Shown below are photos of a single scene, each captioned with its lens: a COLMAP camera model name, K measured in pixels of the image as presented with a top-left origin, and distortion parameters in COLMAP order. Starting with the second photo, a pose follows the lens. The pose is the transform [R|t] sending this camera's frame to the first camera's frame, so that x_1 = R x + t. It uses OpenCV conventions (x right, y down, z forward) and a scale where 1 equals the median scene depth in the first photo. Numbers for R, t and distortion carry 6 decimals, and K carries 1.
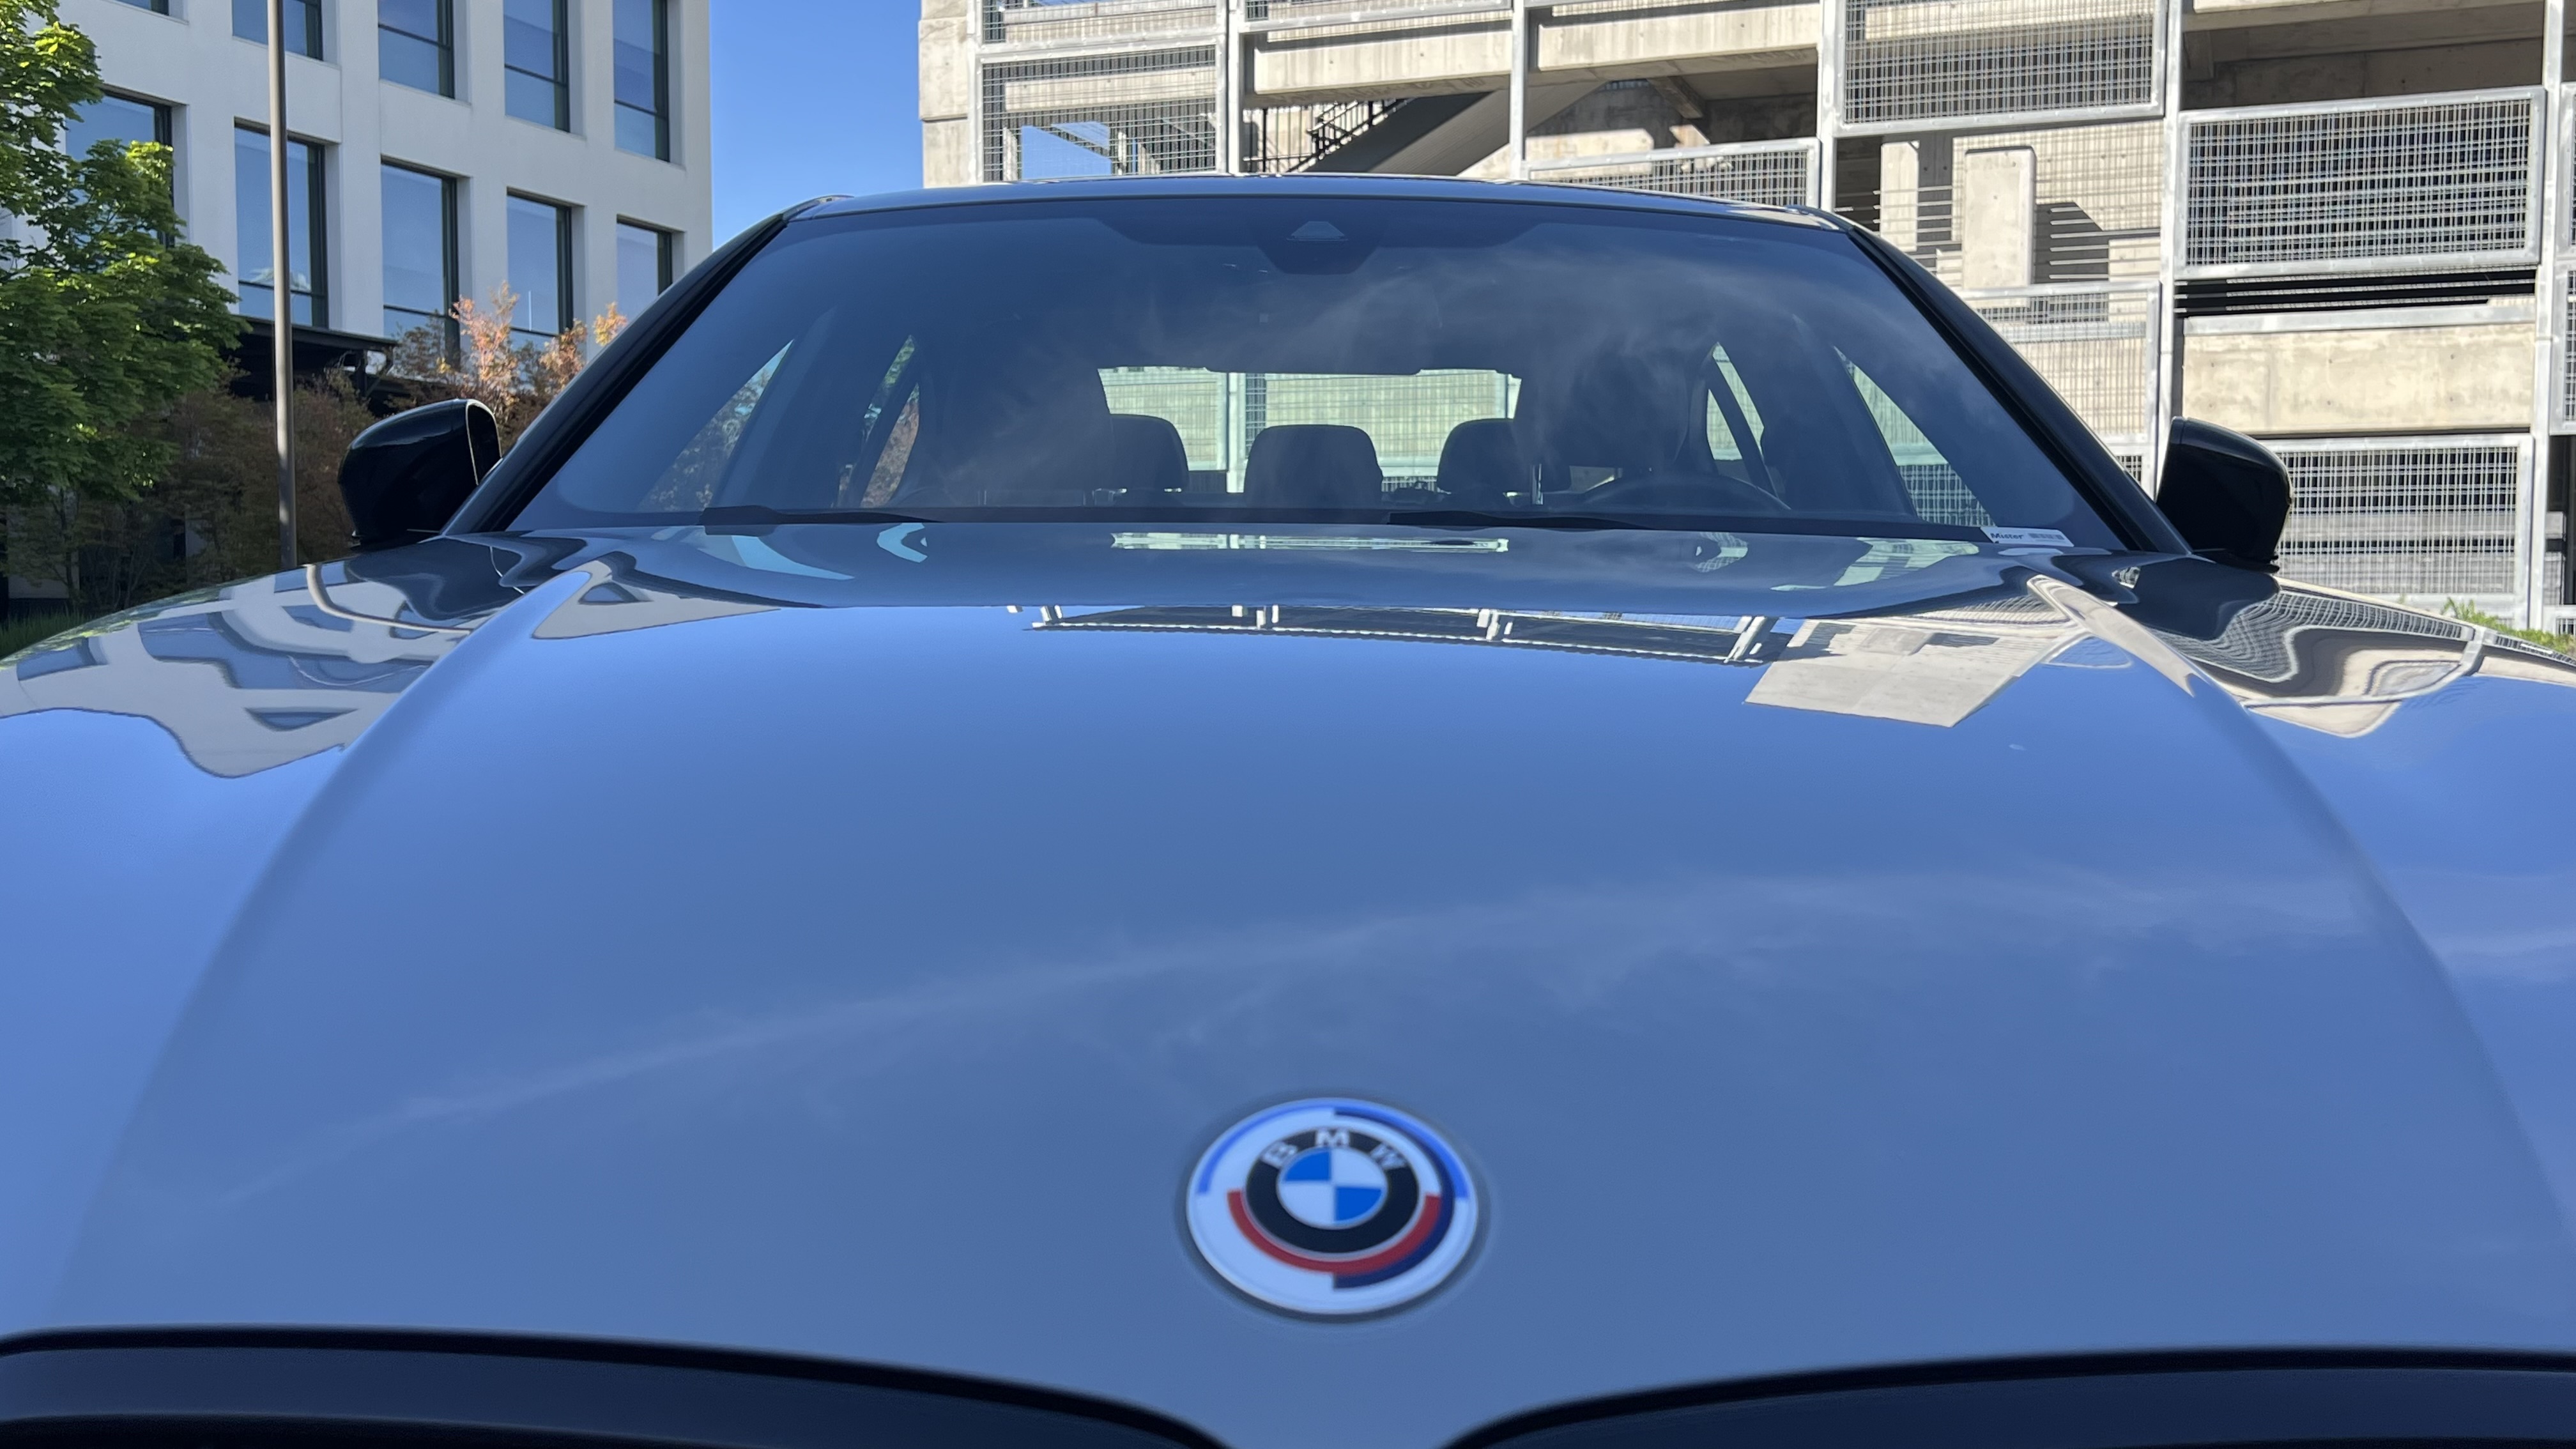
lens RADIAL K [[2386.4, 0, 1311.0], [0, 2386.4, 768.0], [0, 0, 1]] dist [0.041260, -0.046333]
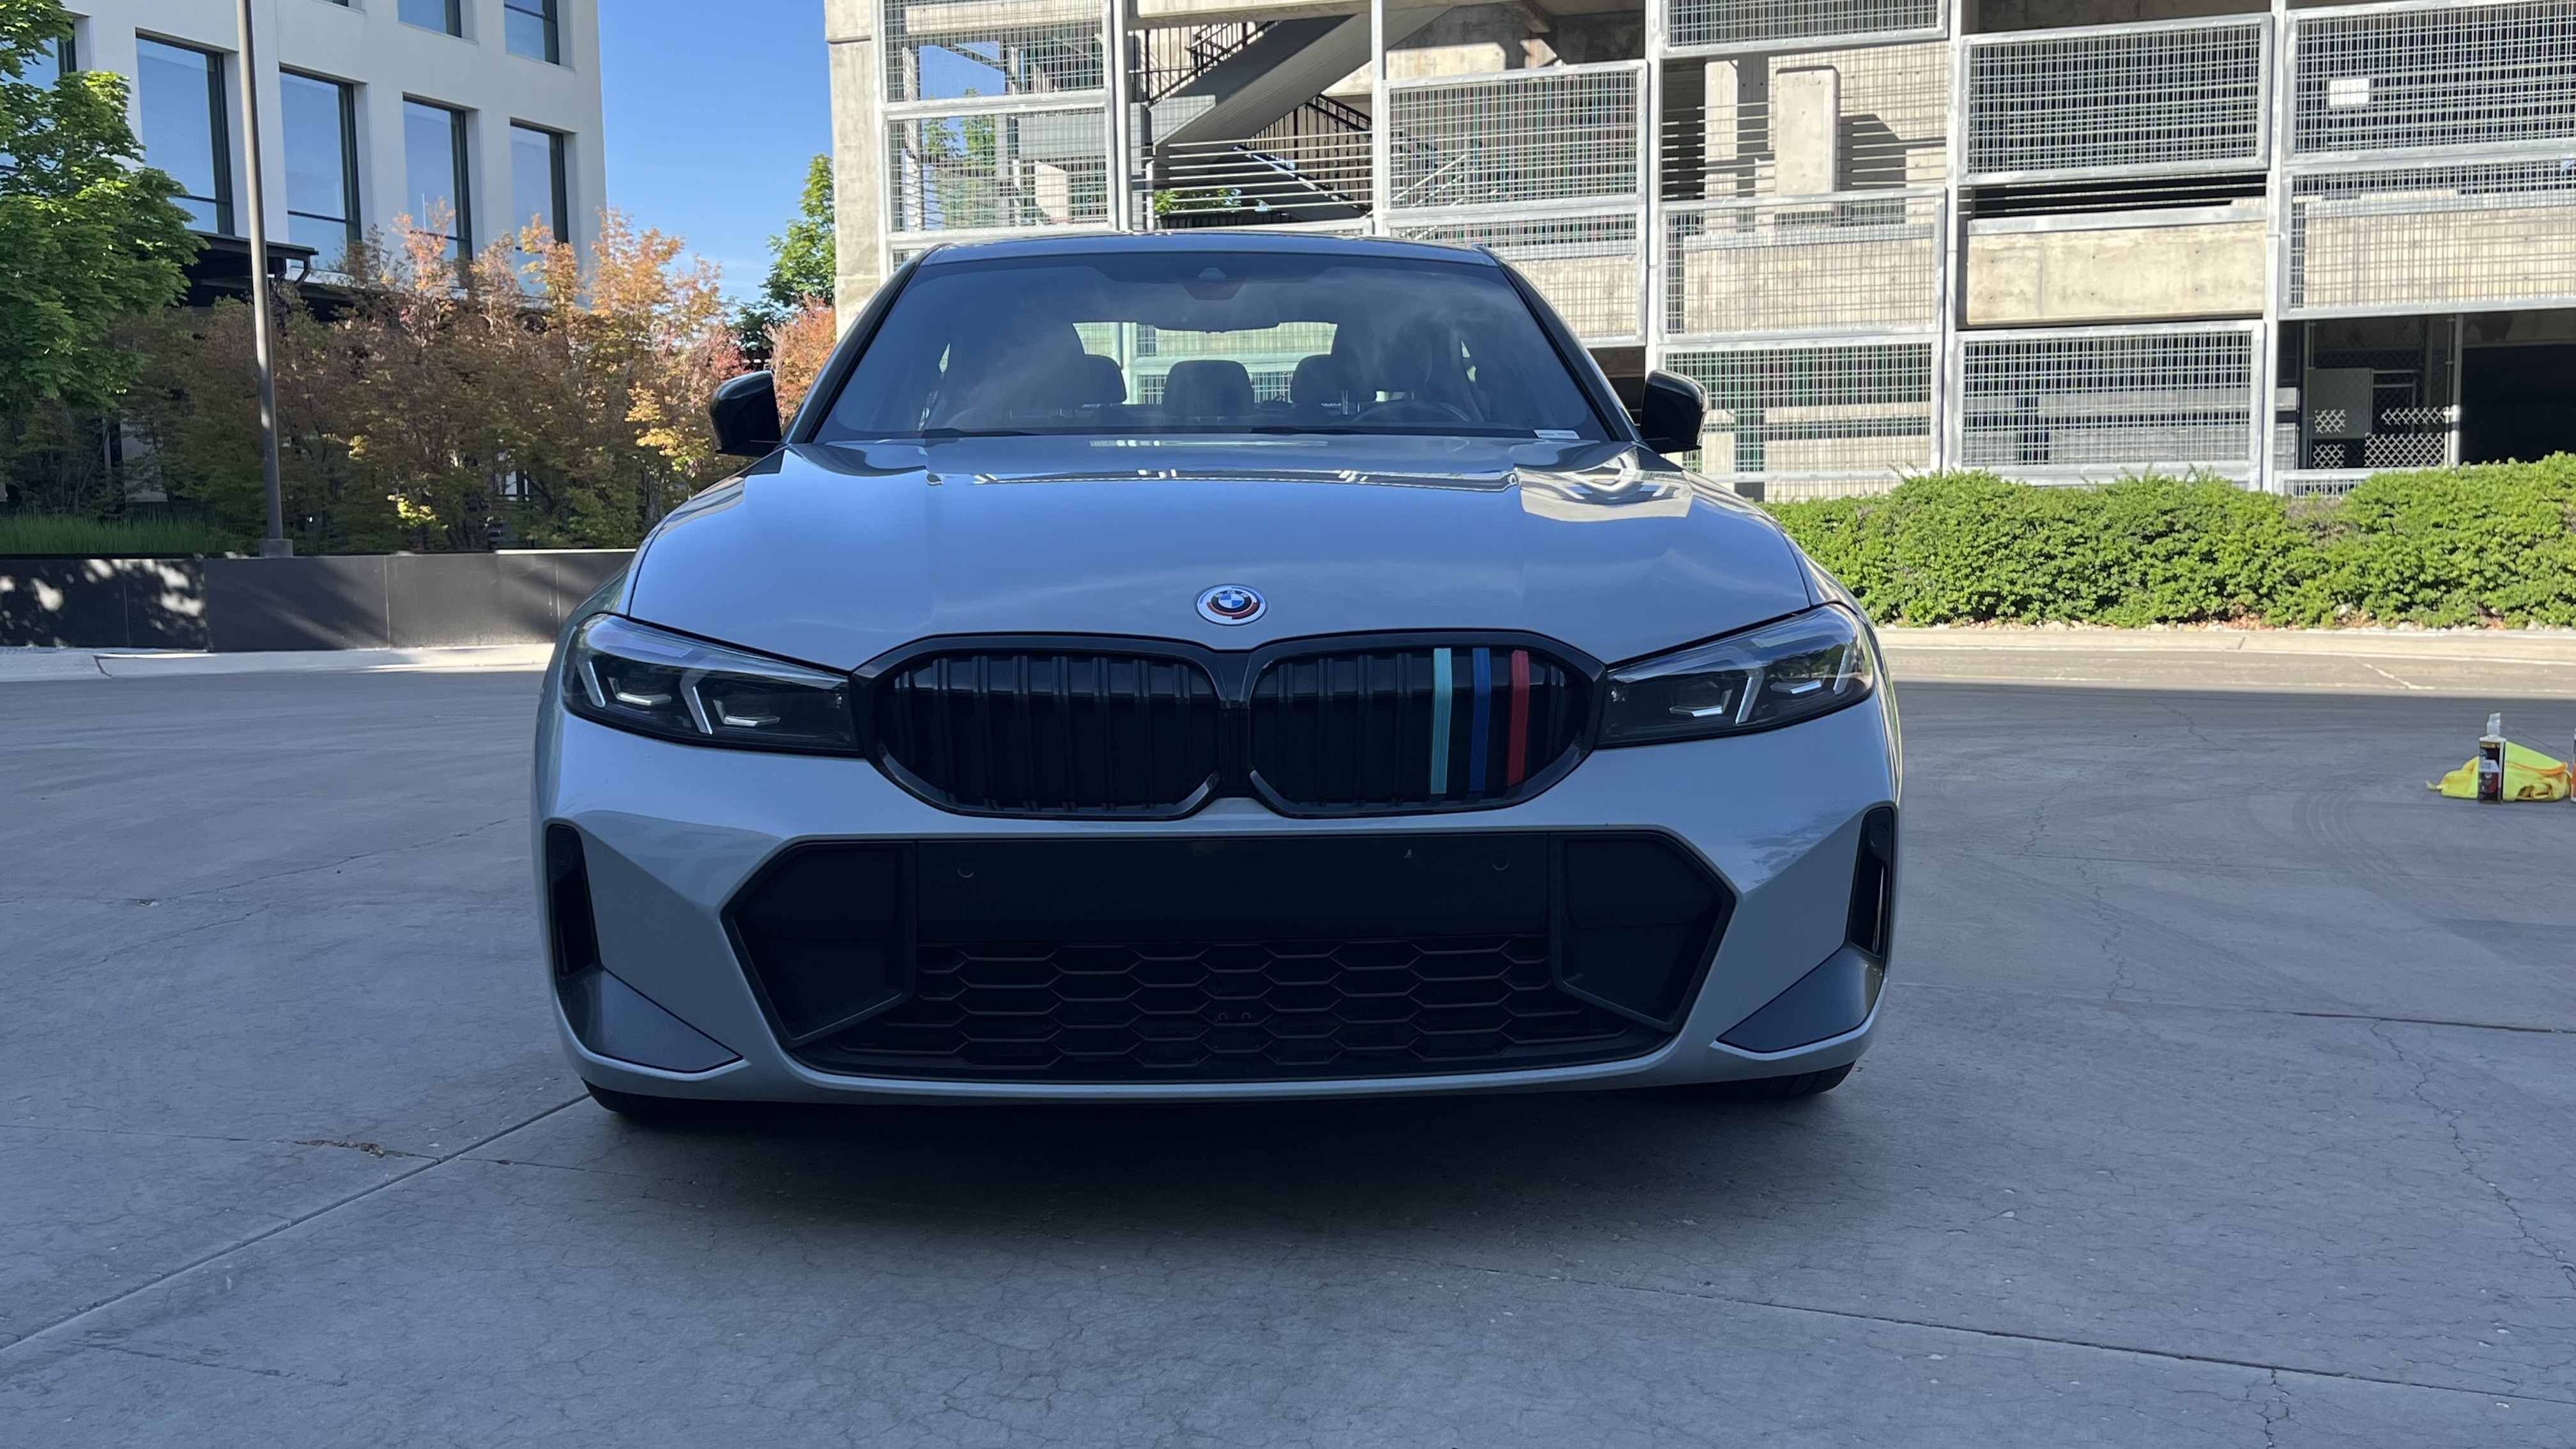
lens RADIAL K [[2386.4, 0, 1311.0], [0, 2386.4, 768.0], [0, 0, 1]] dist [0.041260, -0.046333]
pose [[0.998742, -0.021680, 0.045211, -0.001783], [0.019523, 0.998675, 0.047605, 0.010325], [-0.046183, -0.046662, 0.997843, -0.121477]]
